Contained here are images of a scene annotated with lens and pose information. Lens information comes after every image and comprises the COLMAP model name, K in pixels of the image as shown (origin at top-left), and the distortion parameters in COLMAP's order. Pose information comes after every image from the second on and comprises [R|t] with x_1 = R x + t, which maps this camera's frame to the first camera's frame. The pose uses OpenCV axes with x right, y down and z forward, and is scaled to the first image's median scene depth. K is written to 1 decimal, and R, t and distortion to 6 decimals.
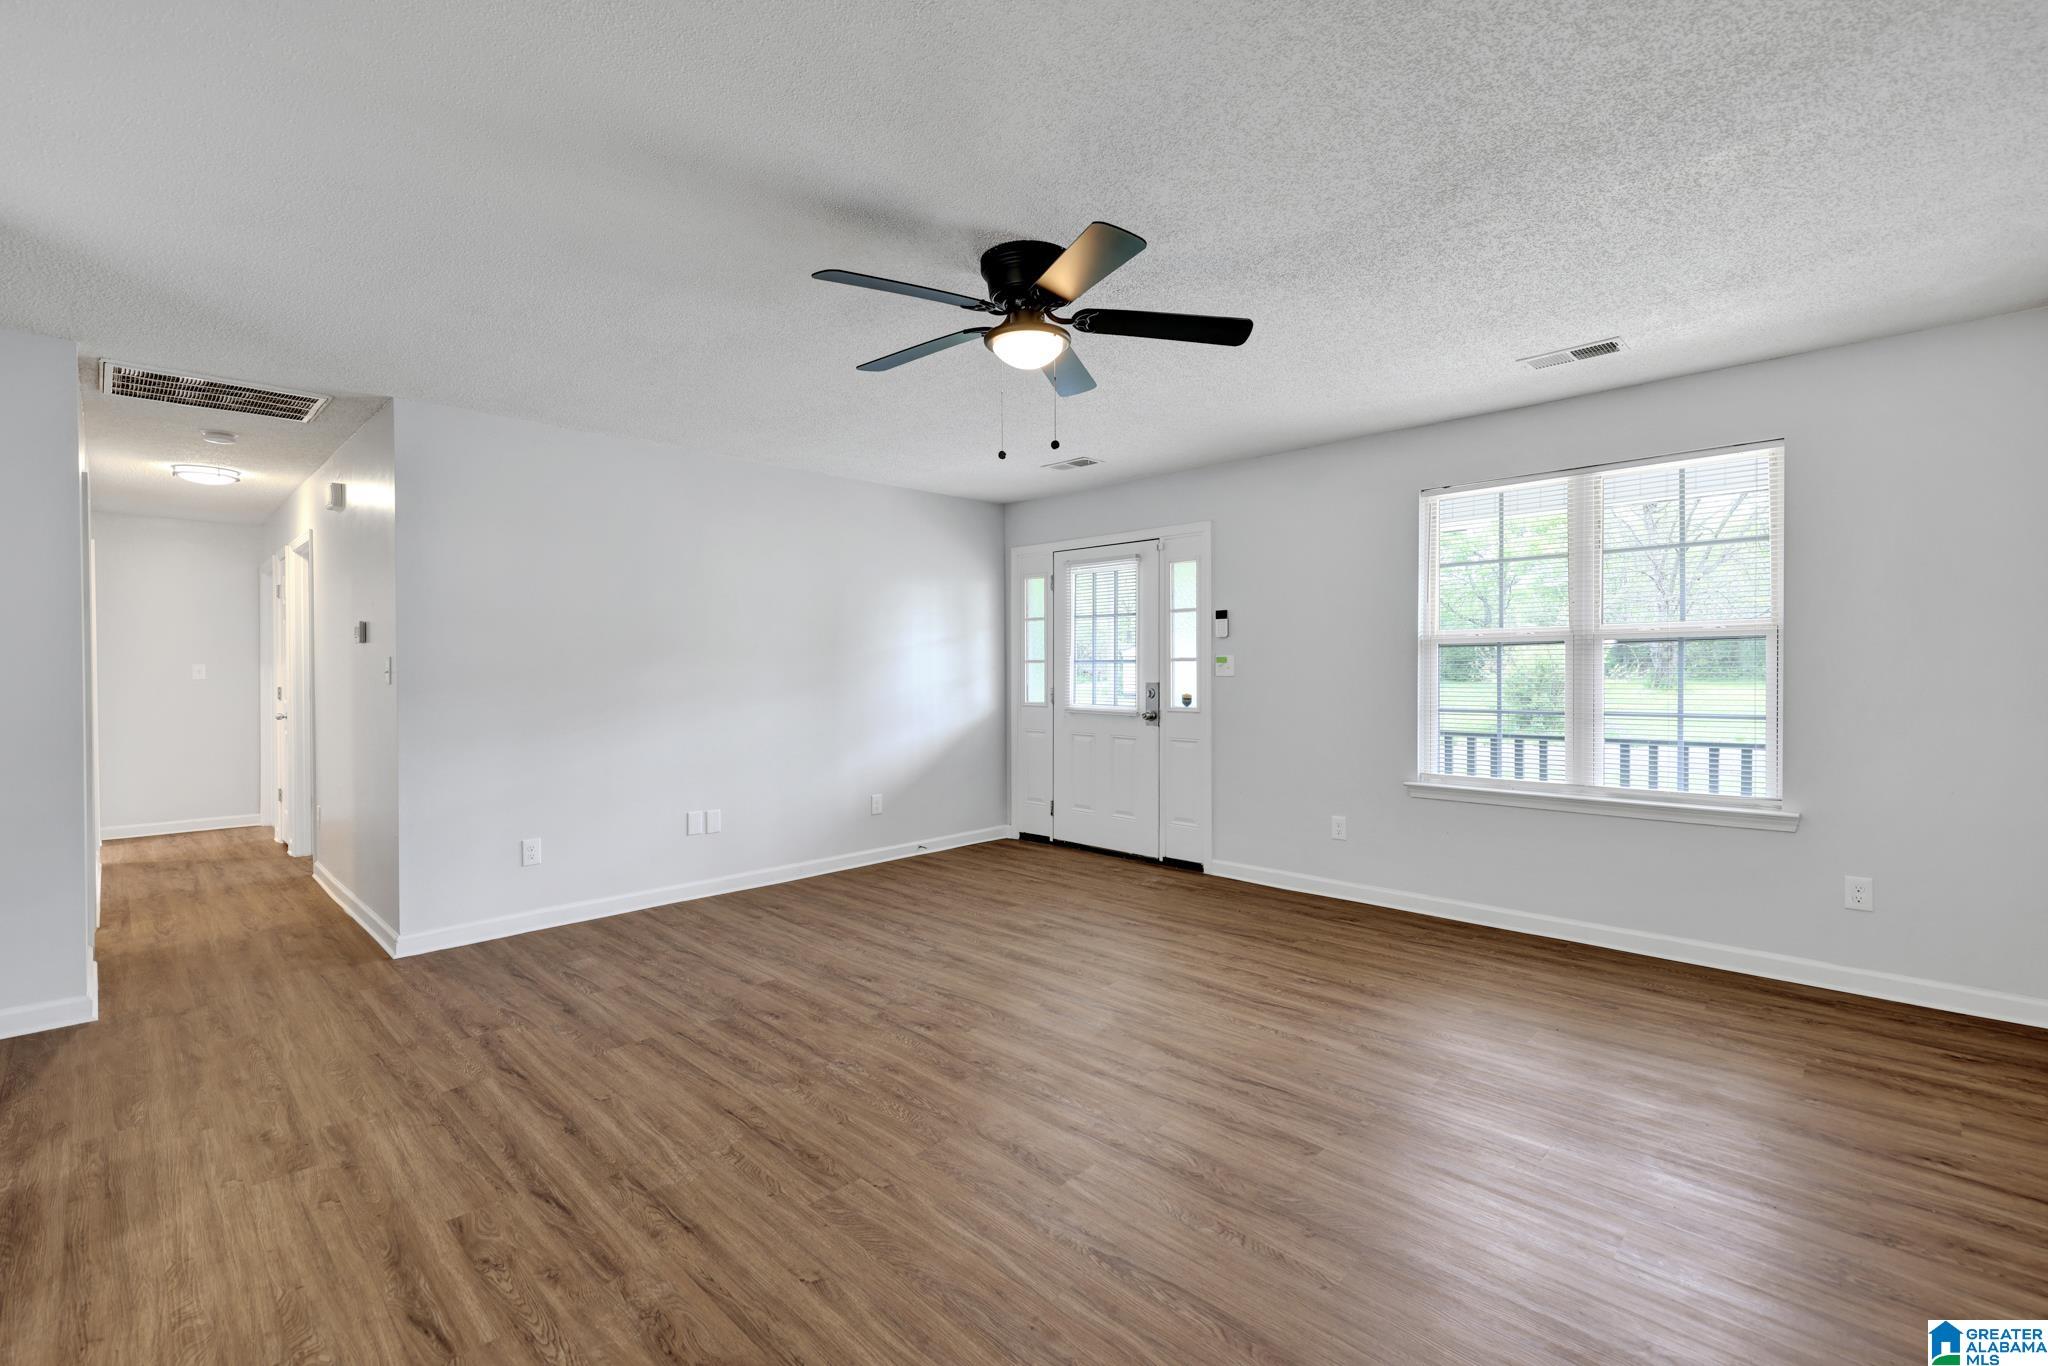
lens RADIAL K [[940.8, 0, 1021.2], [0, 940.8, 675.0], [0, 0, 1]] dist [0.001291, 0.000698]
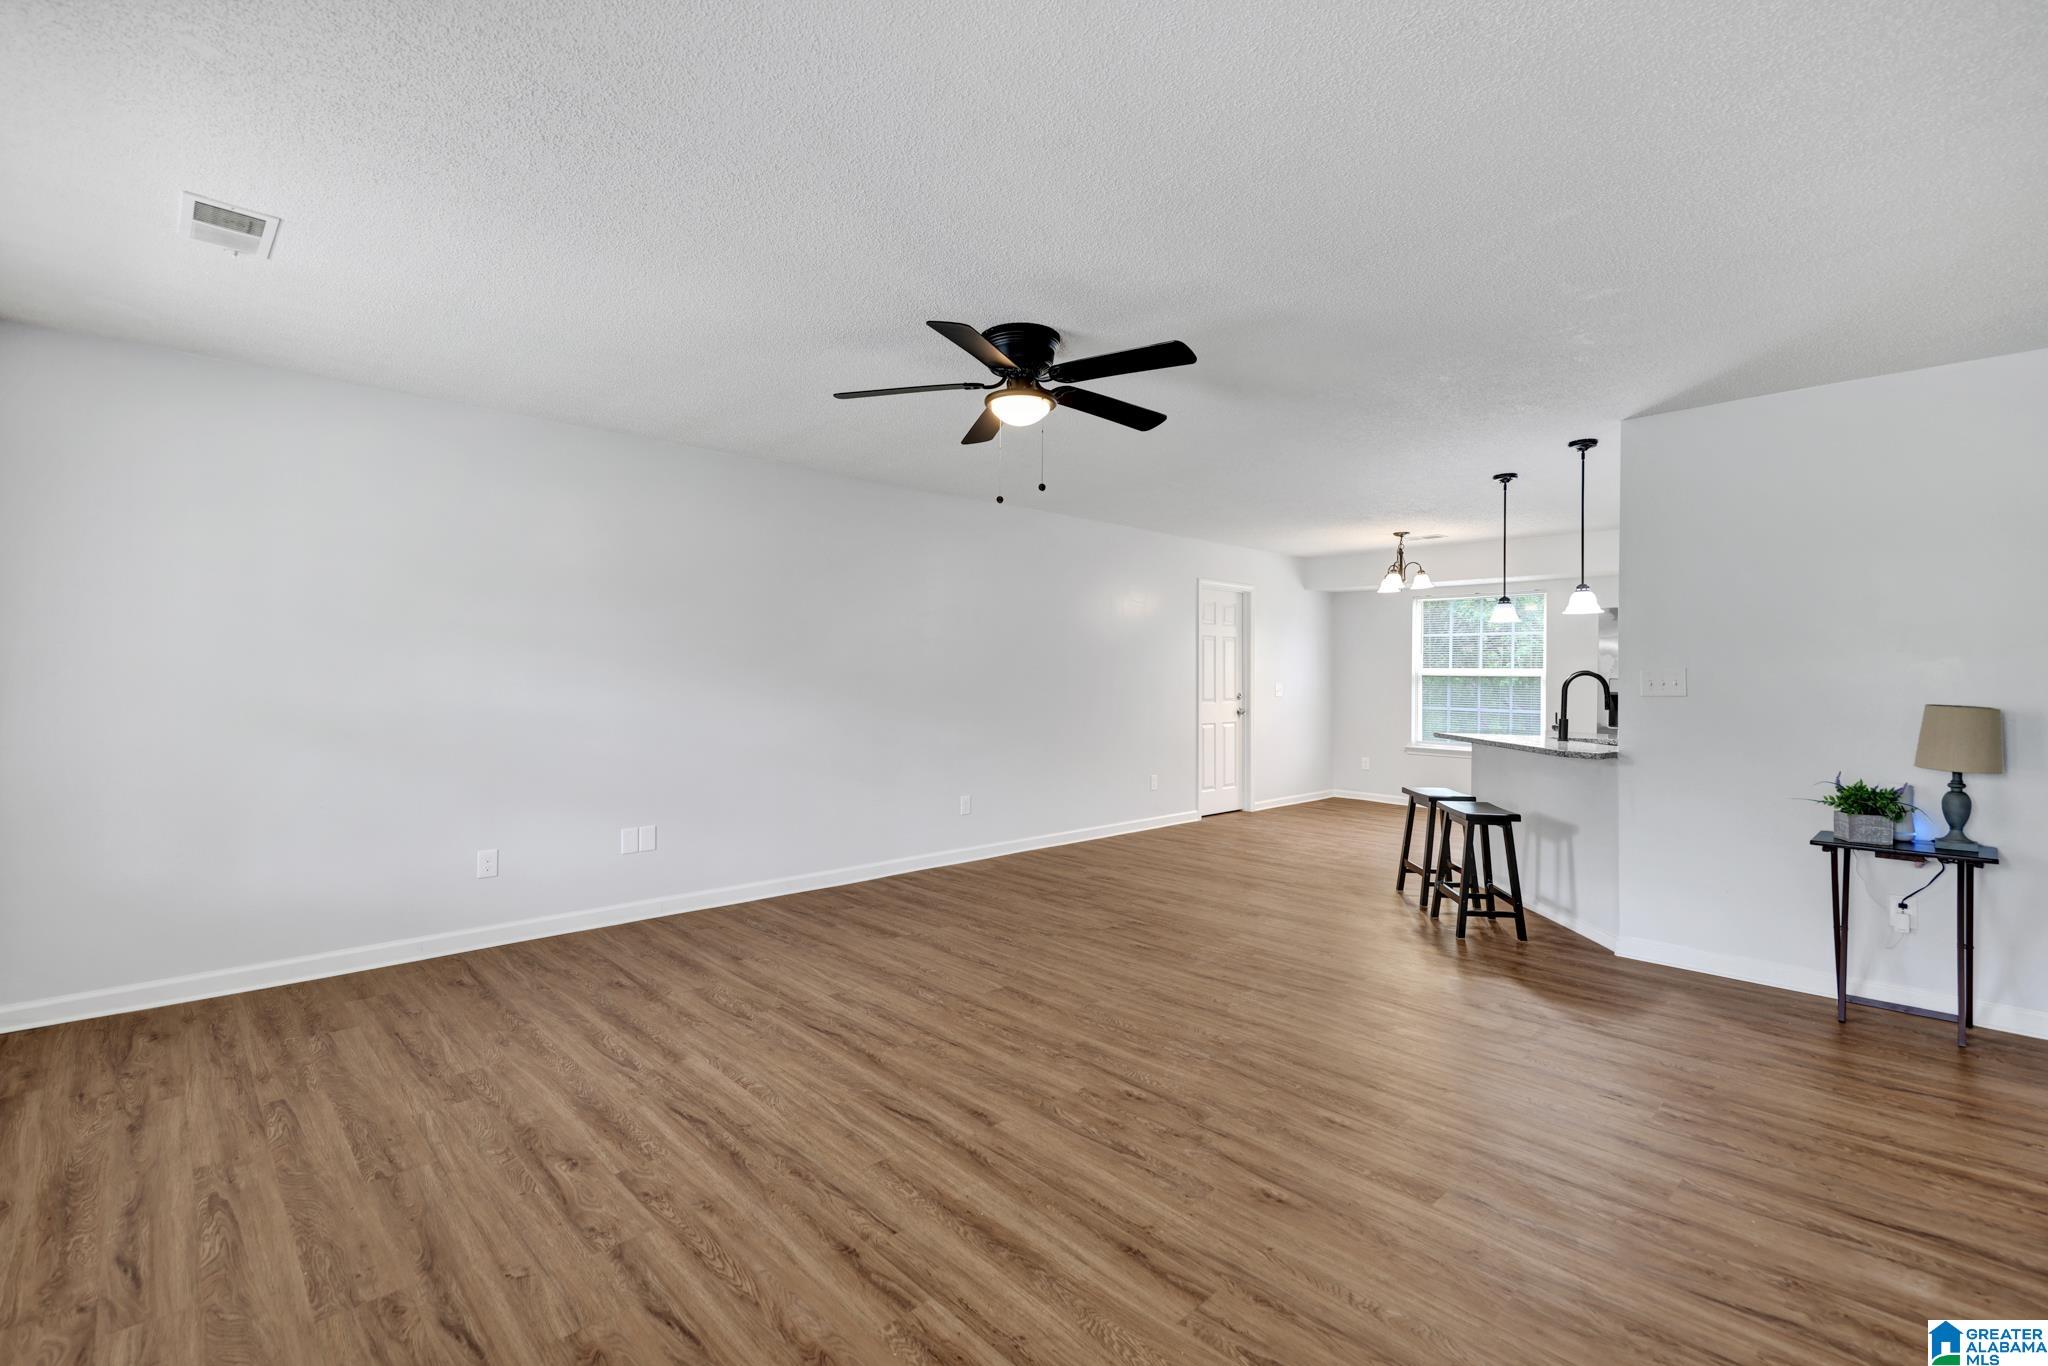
lens RADIAL K [[940.8, 0, 1030.1], [0, 940.8, 677.6], [0, 0, 1]] dist [0.001291, 0.000698]
pose [[-0.999731, 0.000387, 0.023172, -0.028101], [0.000600, 0.999958, 0.009189, -0.013634], [-0.023167, 0.009200, -0.999689, 1.871144]]
